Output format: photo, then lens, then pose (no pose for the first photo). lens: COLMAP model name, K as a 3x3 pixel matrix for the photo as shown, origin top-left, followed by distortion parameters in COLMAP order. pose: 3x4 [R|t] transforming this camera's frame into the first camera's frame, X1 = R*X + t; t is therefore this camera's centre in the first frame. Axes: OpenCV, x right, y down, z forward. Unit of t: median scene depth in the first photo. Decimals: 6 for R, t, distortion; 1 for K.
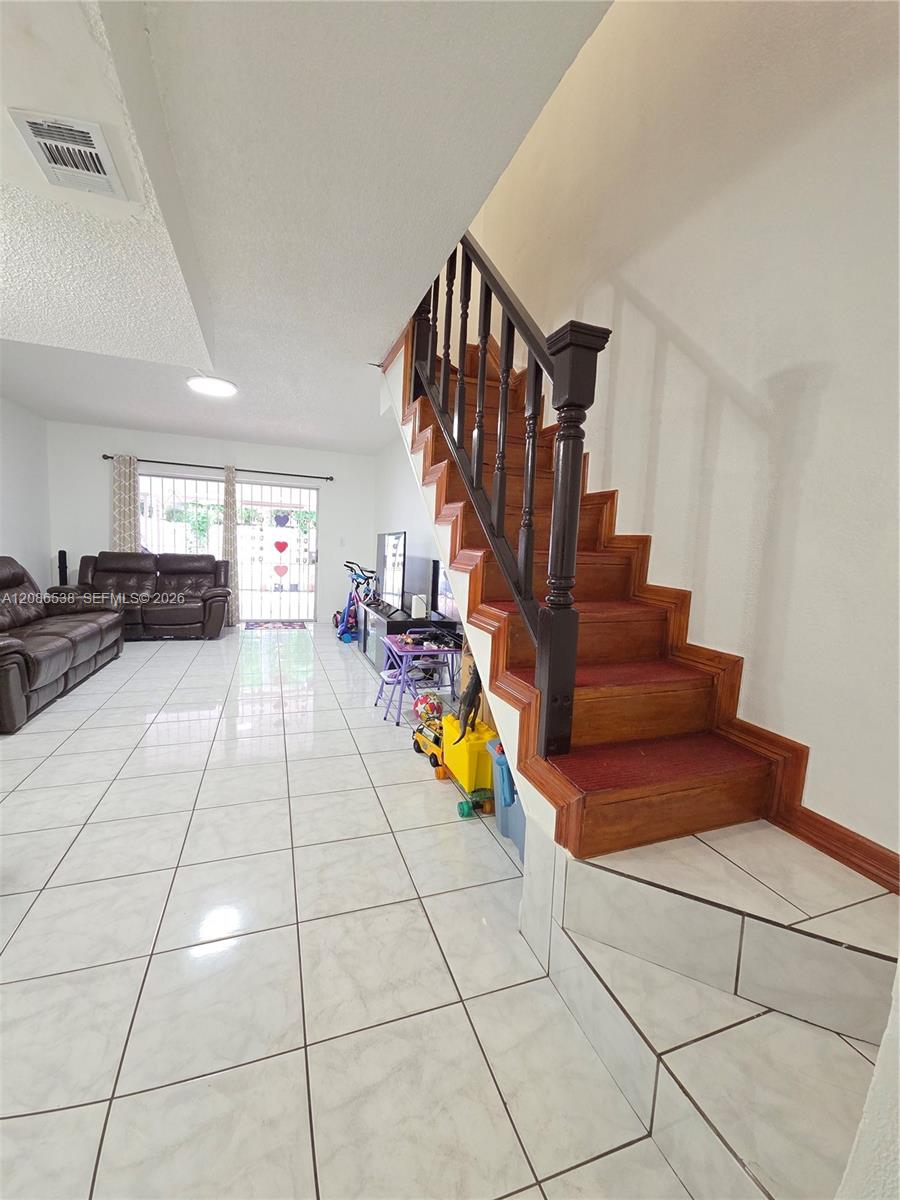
lens RADIAL K [[485.9, 0, 446.8], [0, 485.9, 598.3], [0, 0, 1]] dist [0.014101, -0.009380]
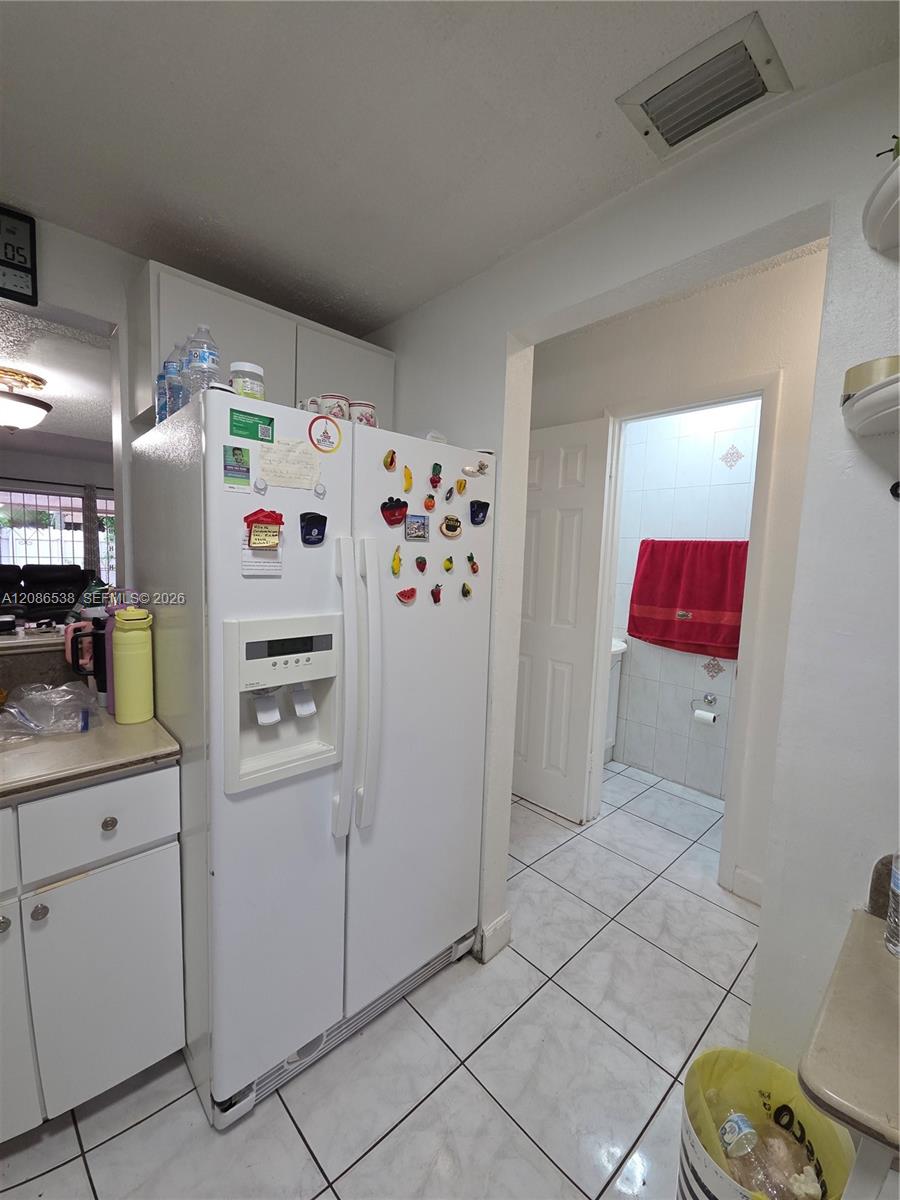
lens RADIAL K [[485.9, 0, 446.8], [0, 485.9, 598.3], [0, 0, 1]] dist [0.014101, -0.009380]
pose [[0.923416, -0.047639, 0.380832, -0.132468], [0.043919, 0.998865, 0.018457, 0.001756], [-0.381279, -0.000317, 0.924460, -0.313501]]
